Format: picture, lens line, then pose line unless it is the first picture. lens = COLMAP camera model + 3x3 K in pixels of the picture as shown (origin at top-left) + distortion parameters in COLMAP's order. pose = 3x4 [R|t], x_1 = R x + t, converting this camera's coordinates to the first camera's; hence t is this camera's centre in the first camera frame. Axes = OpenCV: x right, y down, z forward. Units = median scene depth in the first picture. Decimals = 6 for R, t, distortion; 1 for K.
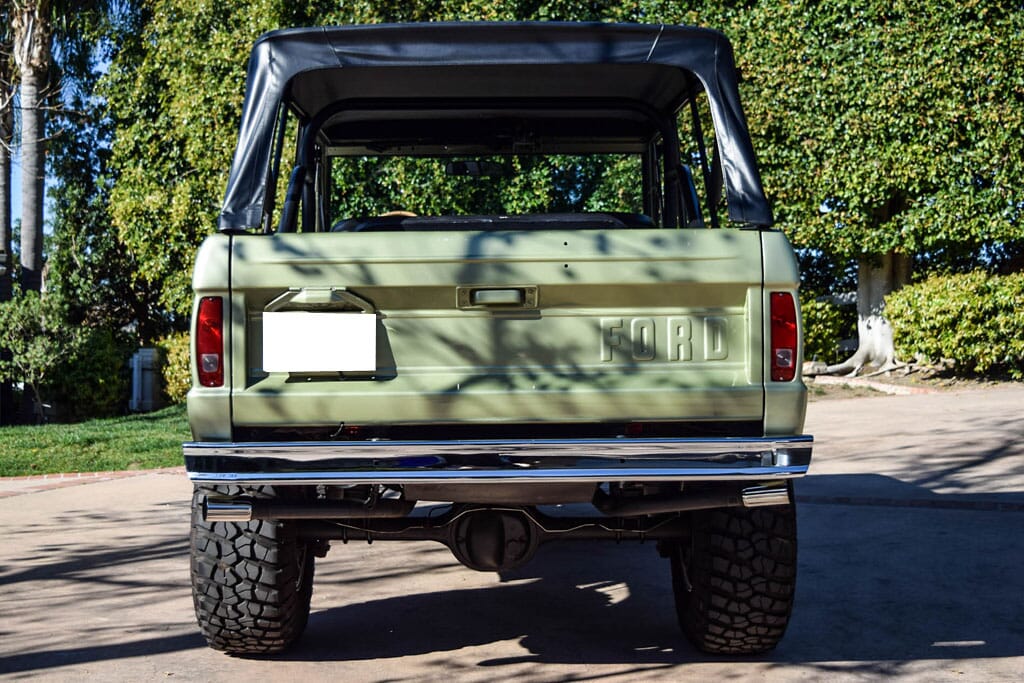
lens RADIAL K [[1345.1, 0, 512.0], [0, 1345.1, 341.5], [0, 0, 1]] dist [-0.024839, -0.056489]
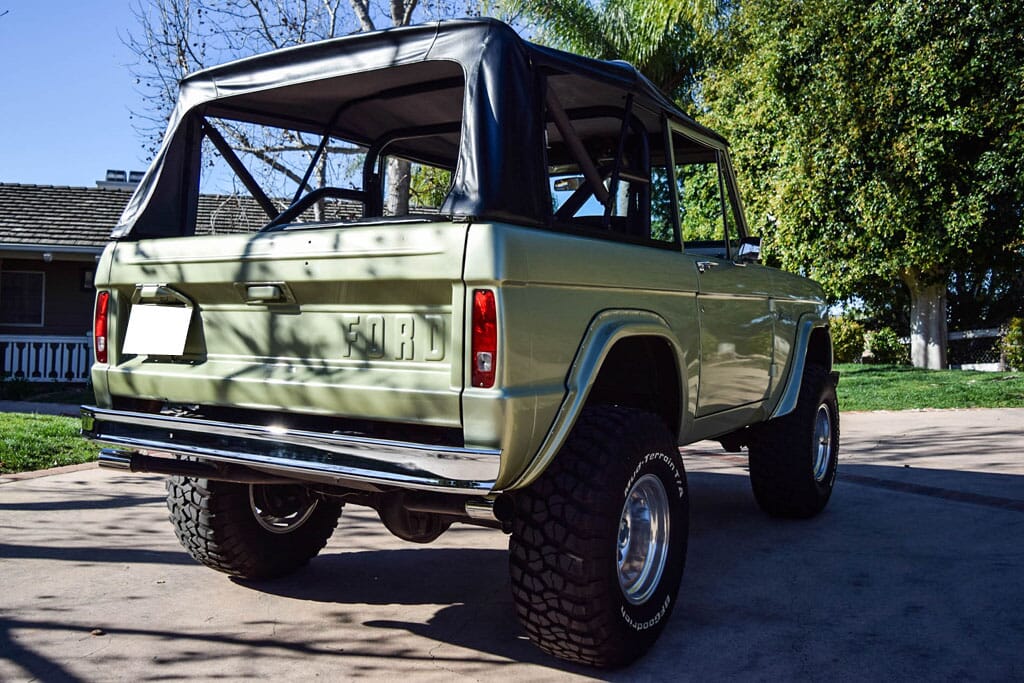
lens RADIAL K [[933.3, 0, 531.5], [0, 933.3, 320.6], [0, 0, 1]] dist [-0.068933, -0.002110]
pose [[0.847152, 0.022567, -0.530871, 0.564182], [-0.028111, 0.999602, -0.002367, -0.015243], [0.530606, 0.016929, 0.847449, 0.475970]]
